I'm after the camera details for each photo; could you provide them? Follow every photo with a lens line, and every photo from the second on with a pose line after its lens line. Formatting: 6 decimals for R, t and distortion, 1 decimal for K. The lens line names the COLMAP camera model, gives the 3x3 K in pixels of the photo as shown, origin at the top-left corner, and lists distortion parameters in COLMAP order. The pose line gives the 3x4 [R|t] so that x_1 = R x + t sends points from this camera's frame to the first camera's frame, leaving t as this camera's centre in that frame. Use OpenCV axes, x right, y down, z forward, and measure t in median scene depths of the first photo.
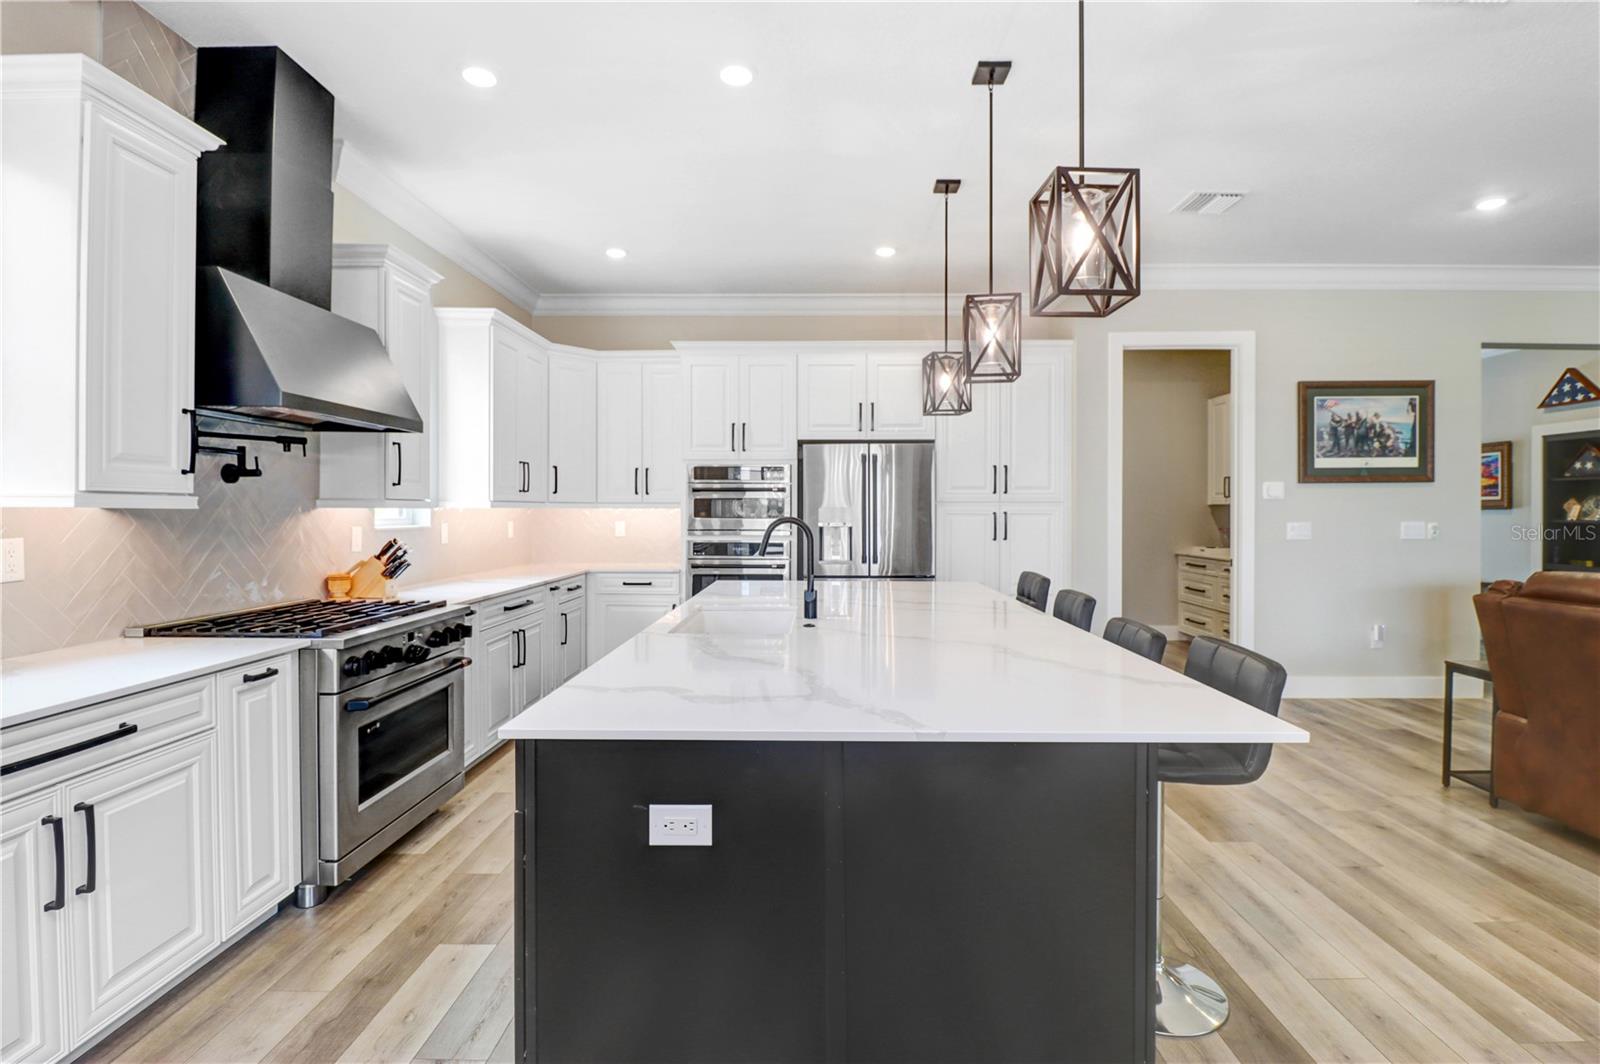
lens RADIAL K [[811.3, 0, 807.3], [0, 811.3, 523.2], [0, 0, 1]] dist [0.019968, -0.037546]
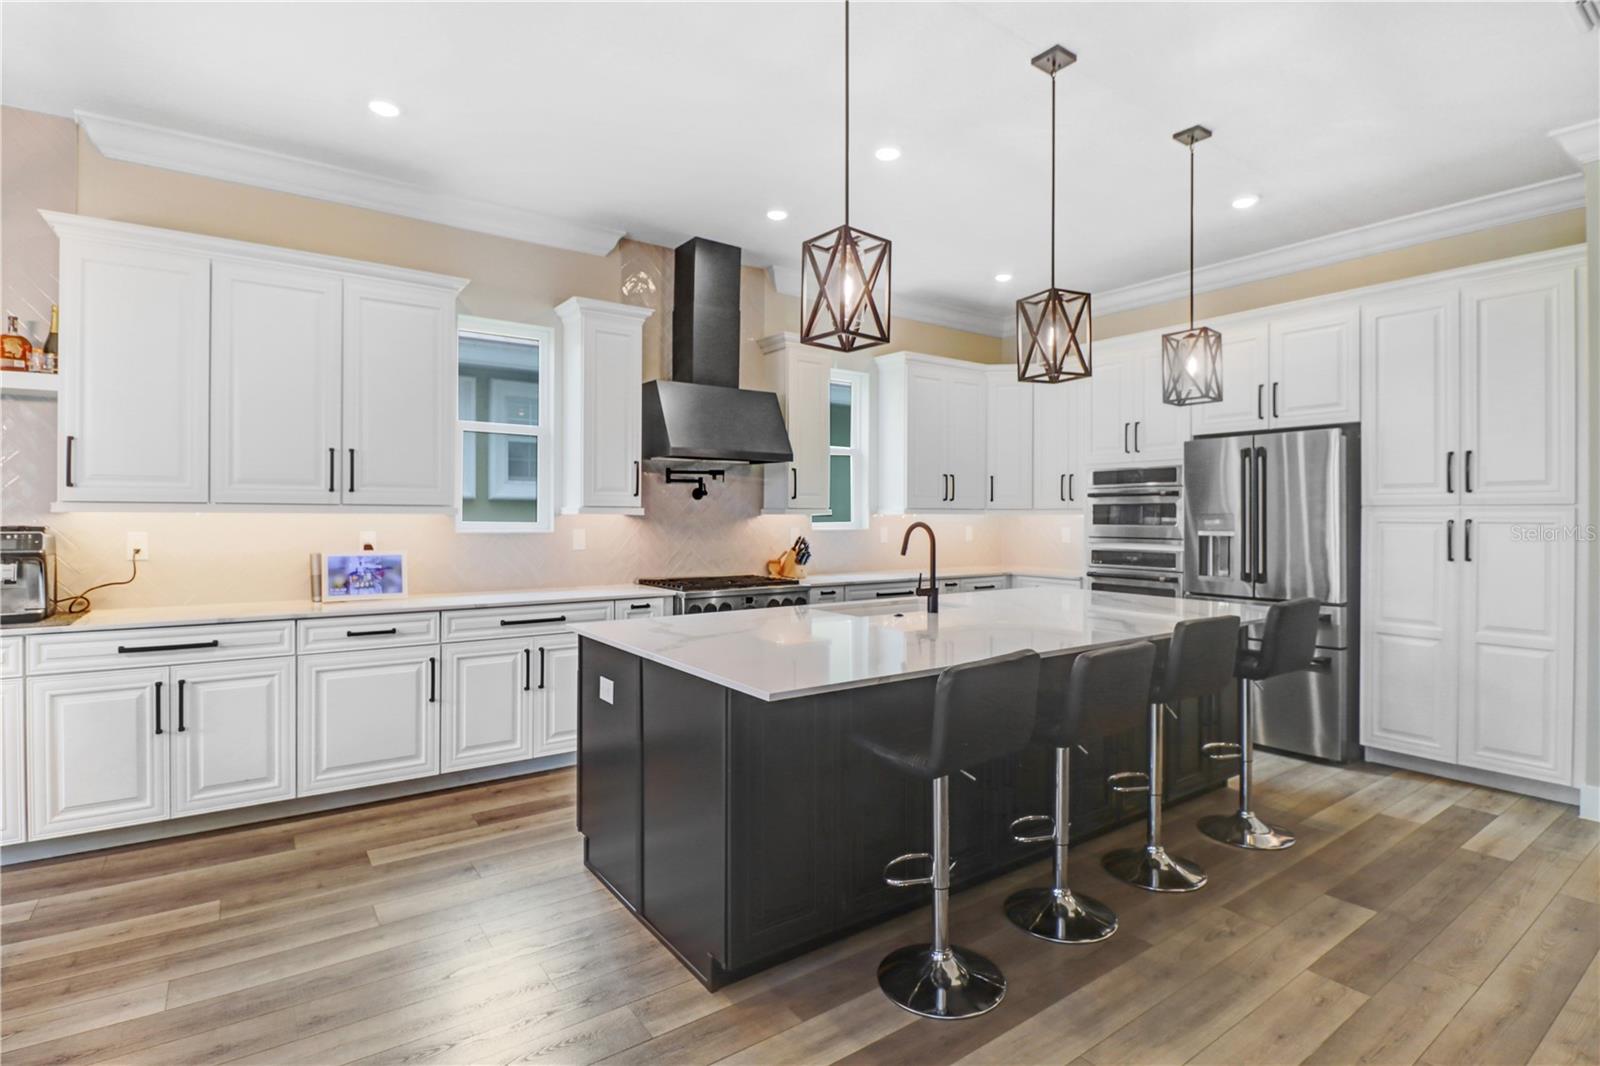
lens RADIAL K [[1048.3, 0, 800.0], [0, 1048.3, 533.0], [0, 0, 1]] dist [-0.037194, -0.002828]
pose [[0.461030, 0.013850, -0.887277, 0.792484], [-0.016173, 0.999843, 0.007203, 0.000183], [0.887237, 0.011029, 0.461181, 0.117691]]
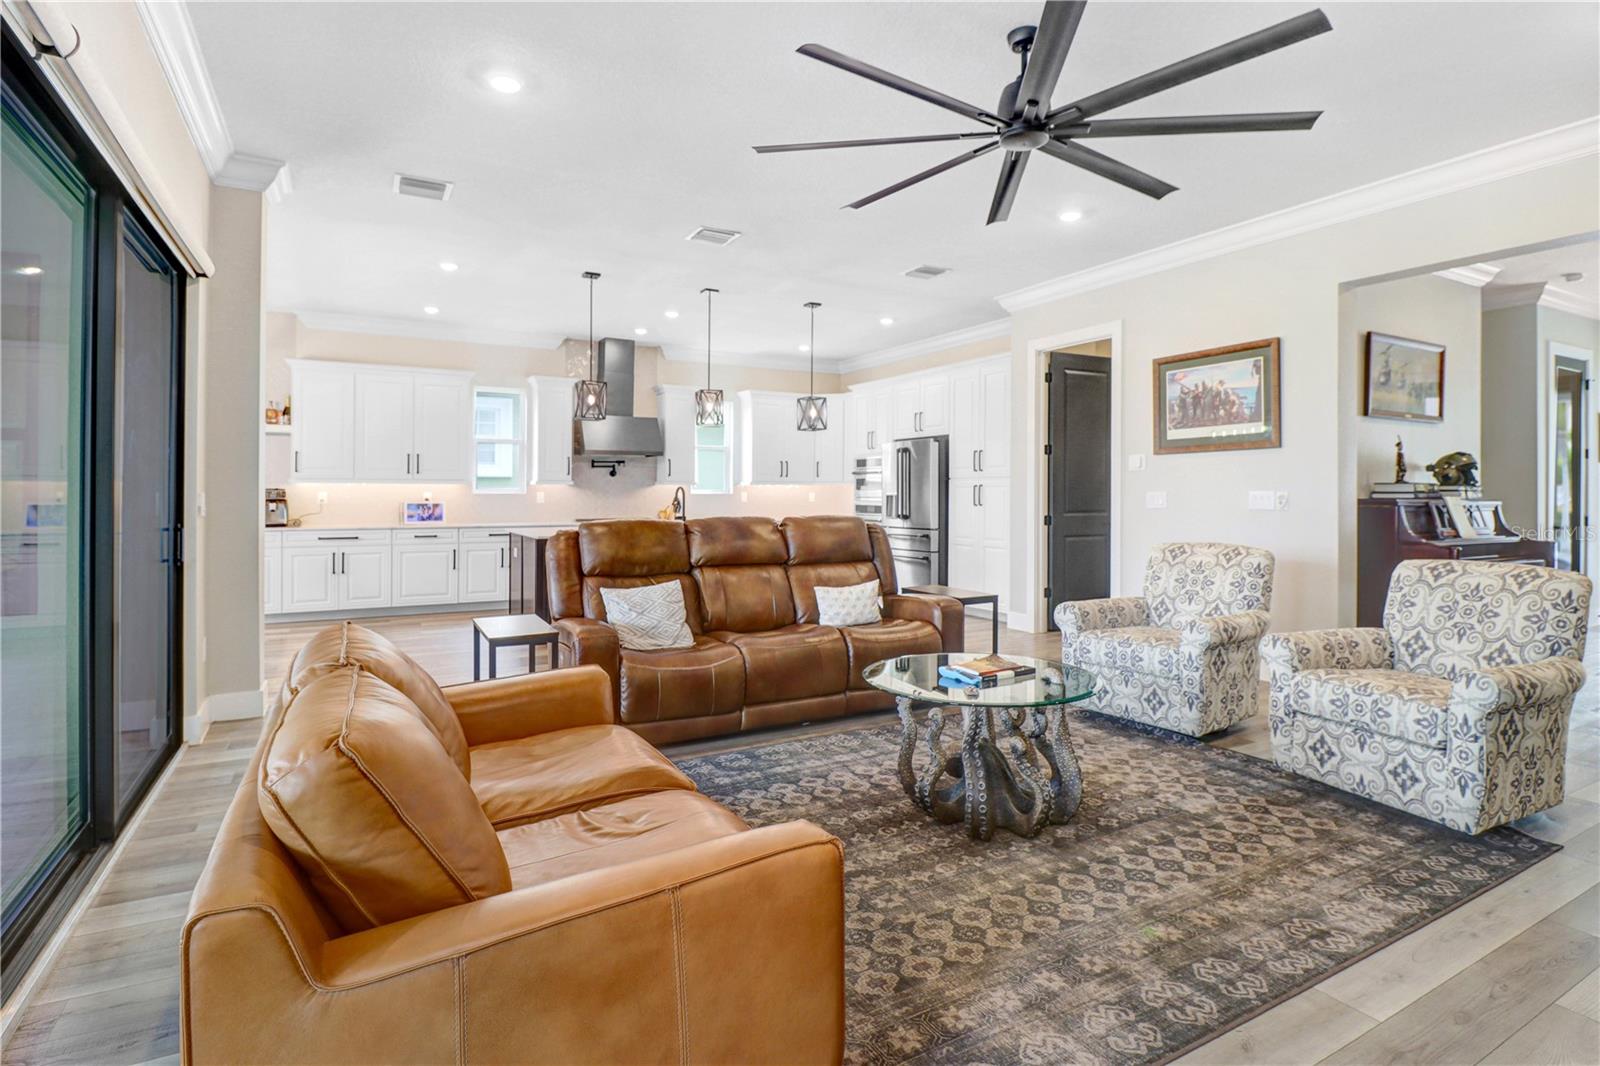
lens RADIAL K [[813.3, 0, 810.1], [0, 813.3, 486.5], [0, 0, 1]] dist [-0.023066, -0.000108]
pose [[0.490942, -0.006969, -0.871165, 1.358649], [-0.010347, 0.999851, -0.013830, 0.011965], [0.871131, 0.015804, 0.490796, 0.091771]]
